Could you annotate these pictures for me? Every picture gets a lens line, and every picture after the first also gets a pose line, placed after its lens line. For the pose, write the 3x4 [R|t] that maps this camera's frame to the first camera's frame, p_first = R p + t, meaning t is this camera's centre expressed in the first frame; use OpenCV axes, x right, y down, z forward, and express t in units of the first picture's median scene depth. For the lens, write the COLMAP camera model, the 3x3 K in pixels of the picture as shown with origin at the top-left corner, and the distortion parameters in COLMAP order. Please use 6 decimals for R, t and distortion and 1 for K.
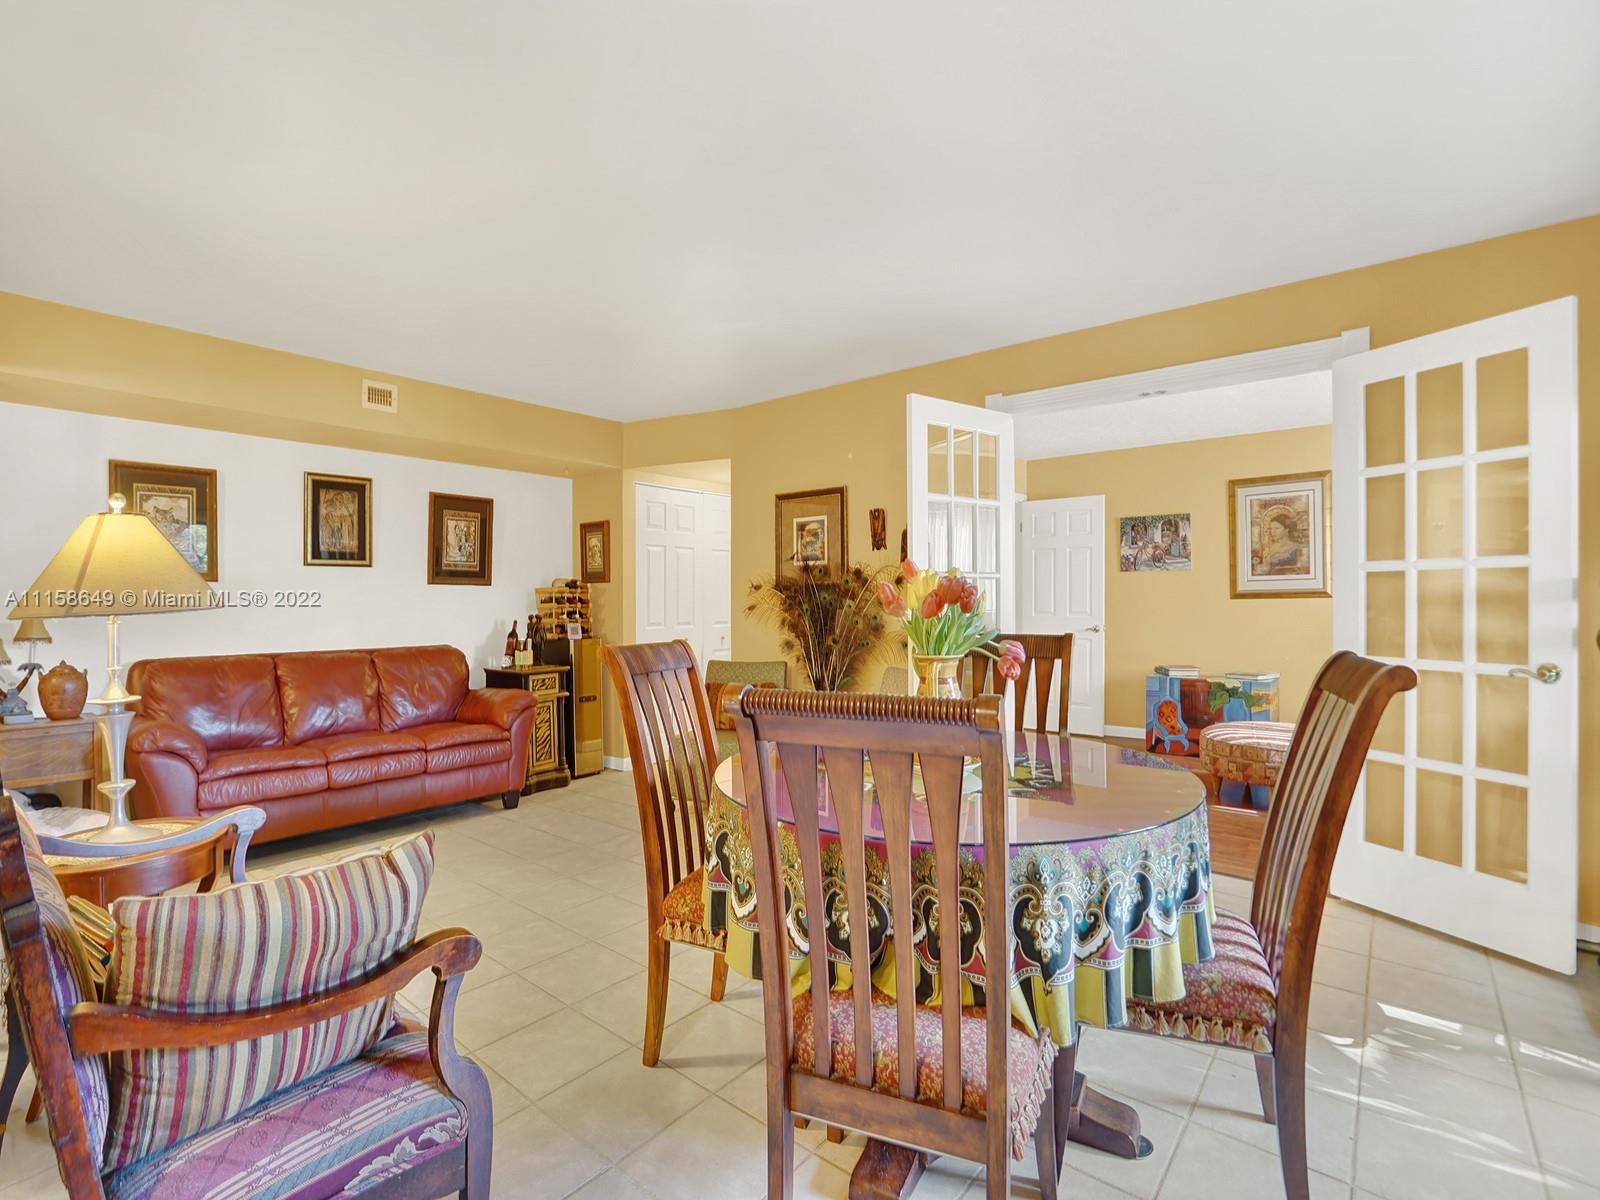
lens RADIAL K [[764.4, 0, 793.9], [0, 764.4, 596.9], [0, 0, 1]] dist [-0.027511, 0.000867]
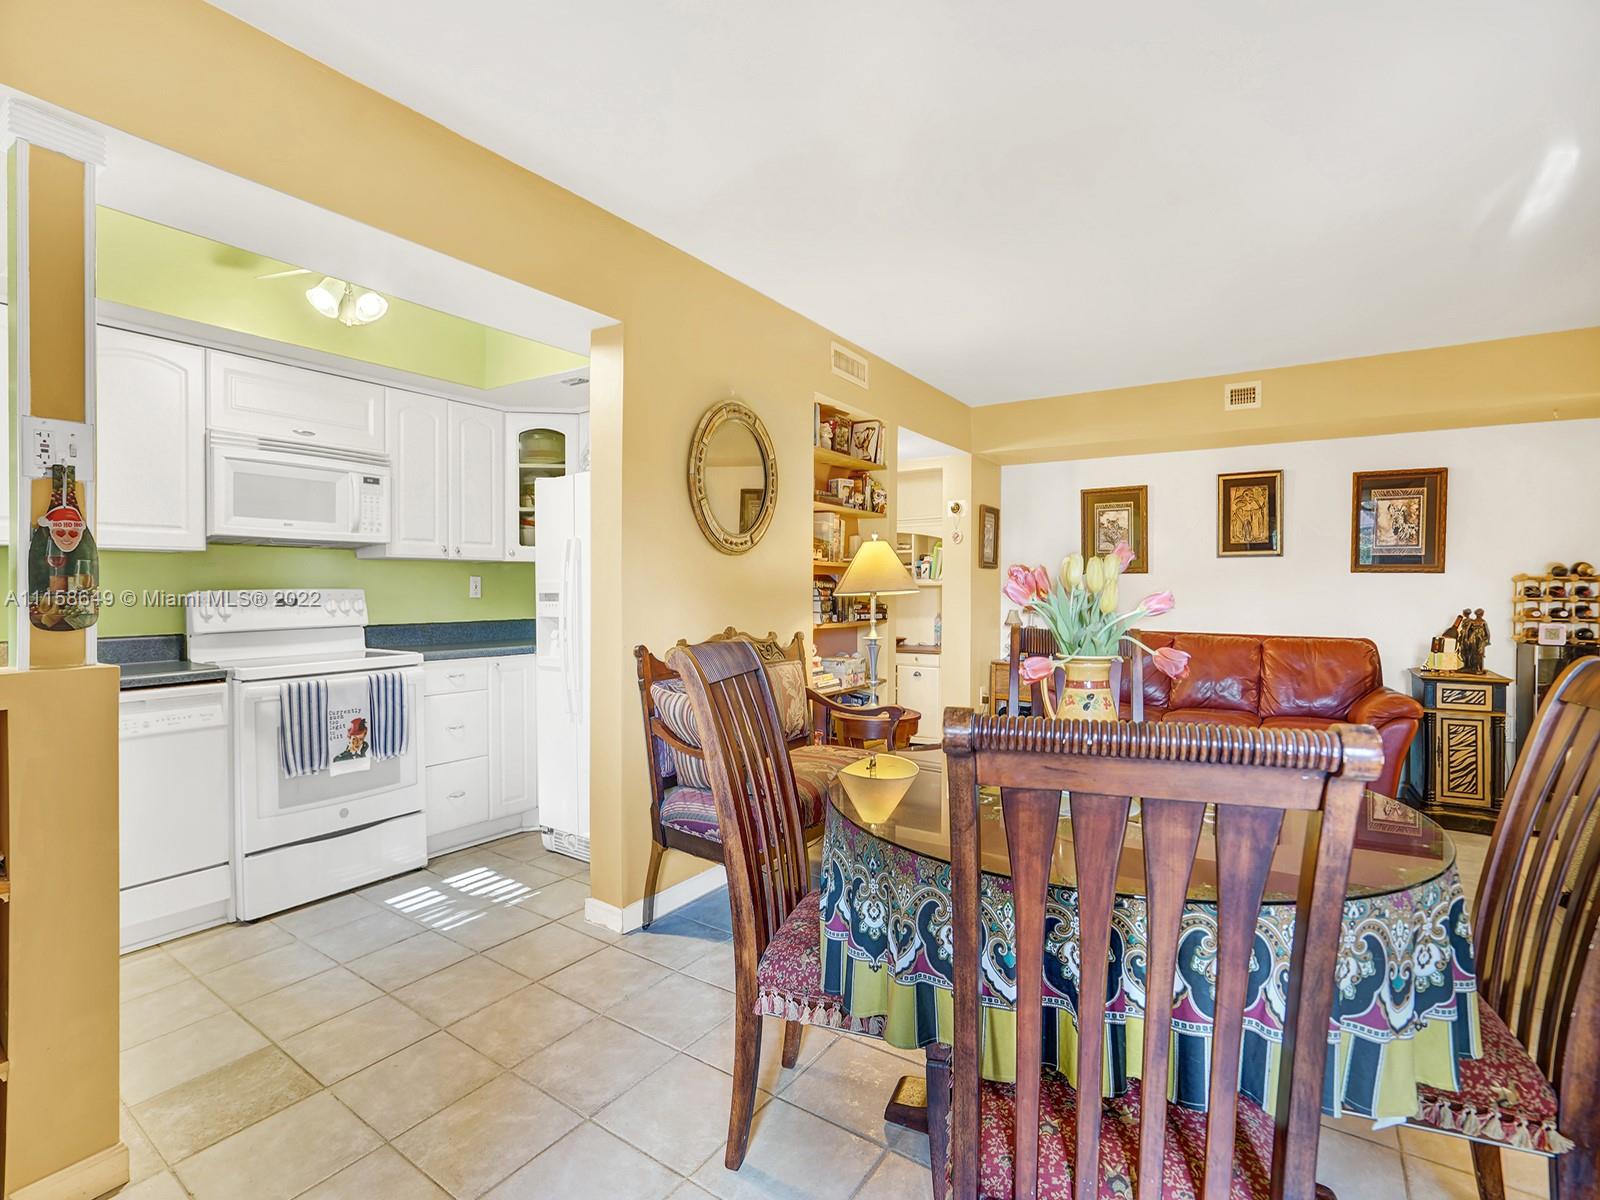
lens RADIAL K [[764.4, 0, 796.8], [0, 764.4, 602.6], [0, 0, 1]] dist [-0.027511, 0.000867]
pose [[0.086578, 0.032481, -0.995715, 0.410636], [-0.000656, 0.999470, 0.032546, -0.009540], [0.996245, -0.002164, 0.086554, 0.259754]]
